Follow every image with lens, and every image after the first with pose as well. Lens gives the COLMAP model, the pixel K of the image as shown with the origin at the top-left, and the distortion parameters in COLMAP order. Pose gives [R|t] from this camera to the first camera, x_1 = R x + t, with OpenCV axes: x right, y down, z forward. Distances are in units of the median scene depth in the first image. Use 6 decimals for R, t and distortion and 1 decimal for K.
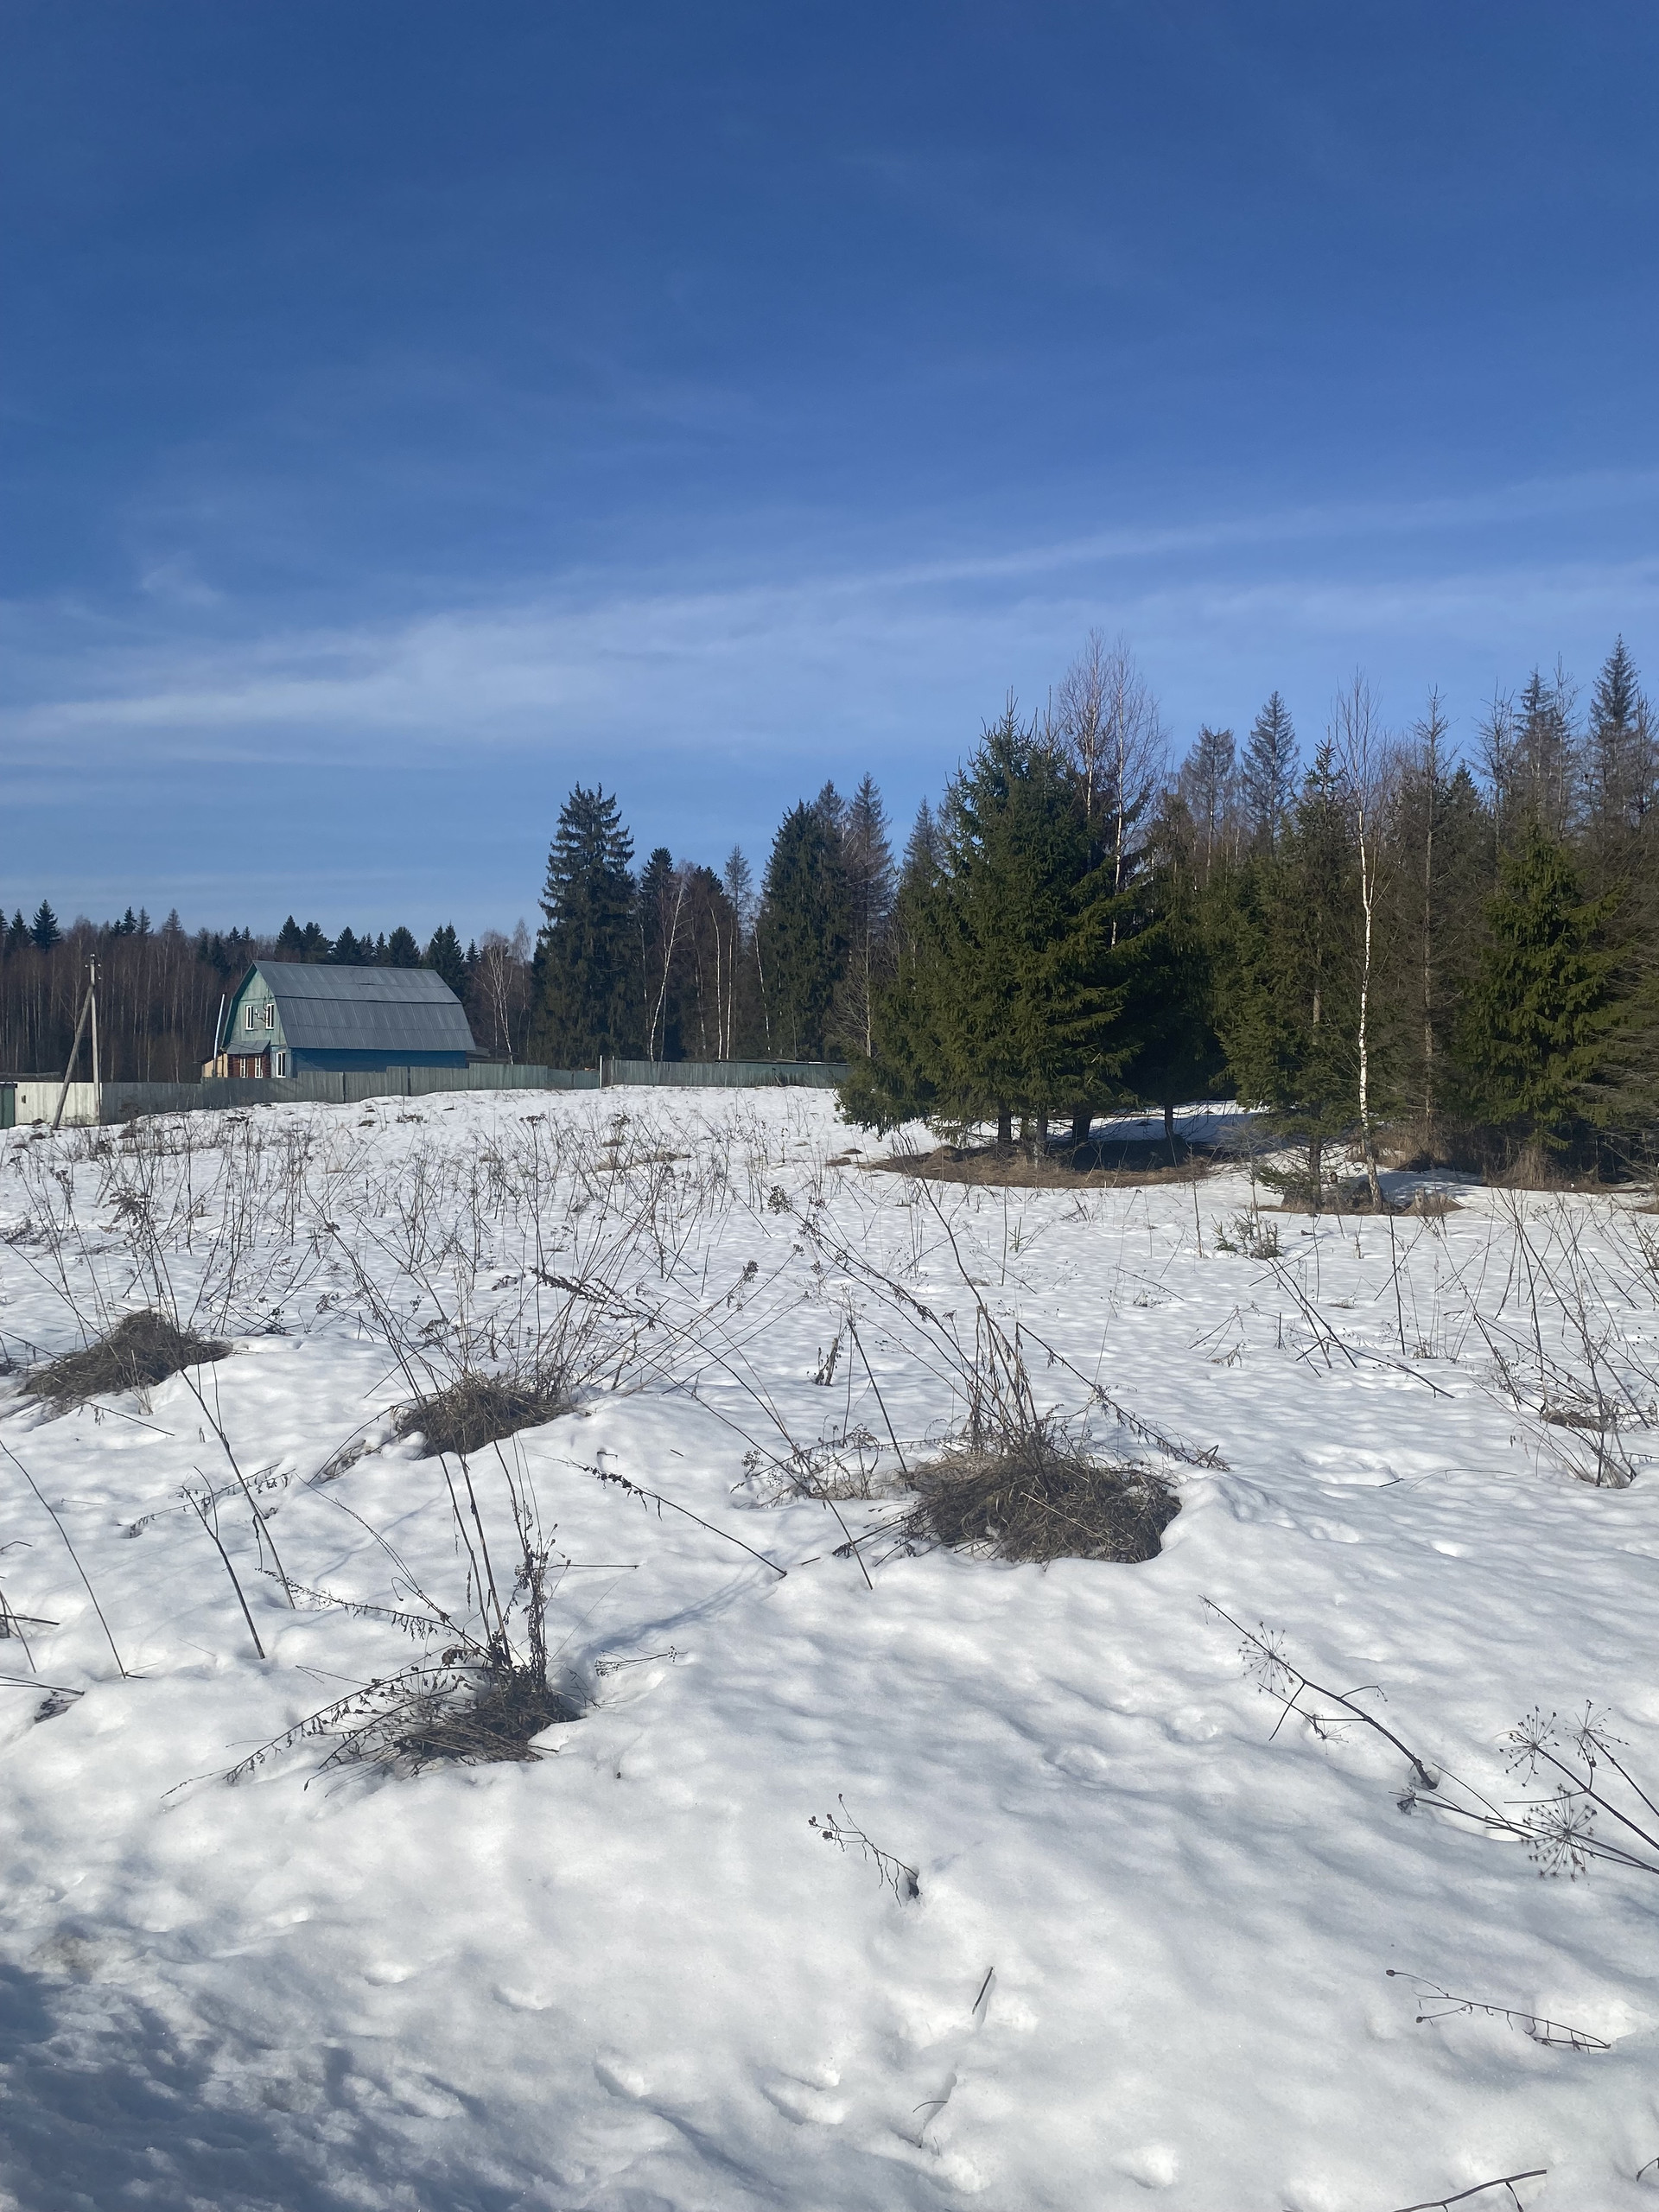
lens RADIAL K [[1650.9, 0, 754.7], [0, 1650.9, 1122.0], [0, 0, 1]] dist [0.020053, -0.036078]
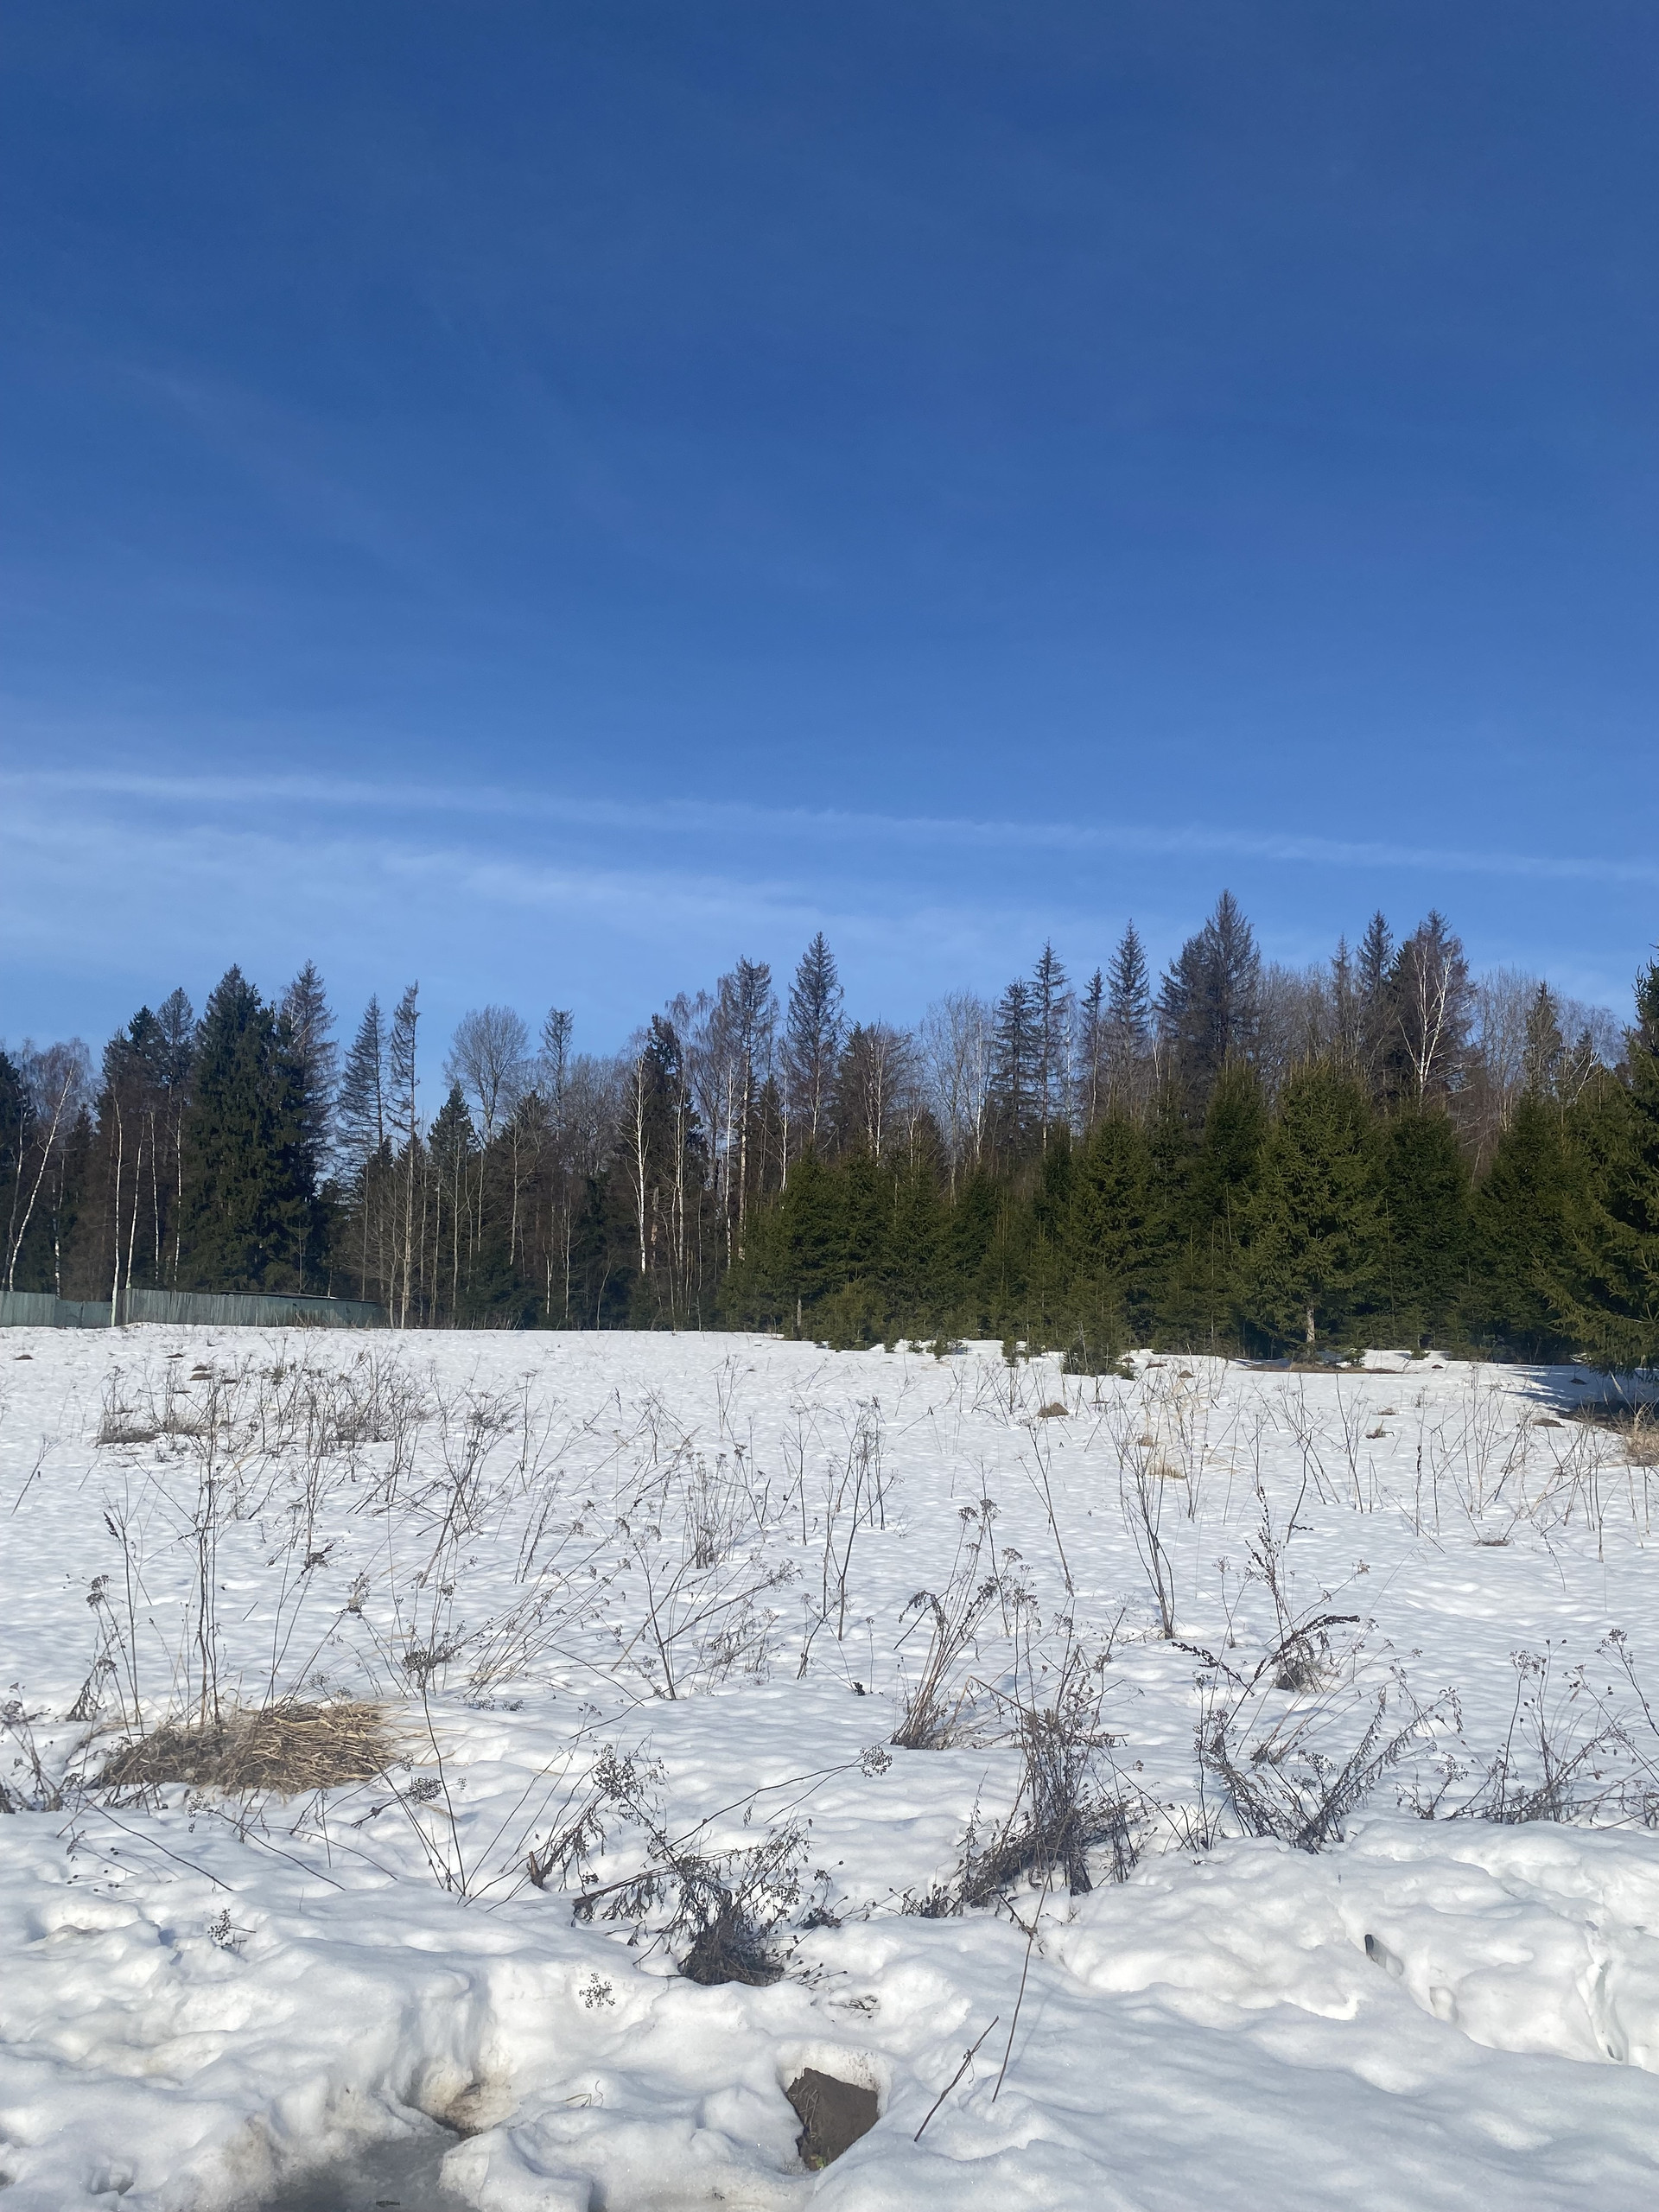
lens RADIAL K [[1650.9, 0, 840.7], [0, 1650.9, 1095.4], [0, 0, 1]] dist [0.020053, -0.036078]
pose [[0.857560, 0.086052, 0.507136, -0.169082], [-0.003427, 0.986841, -0.161655, -0.003951], [-0.514373, 0.136891, 0.846570, 0.168400]]
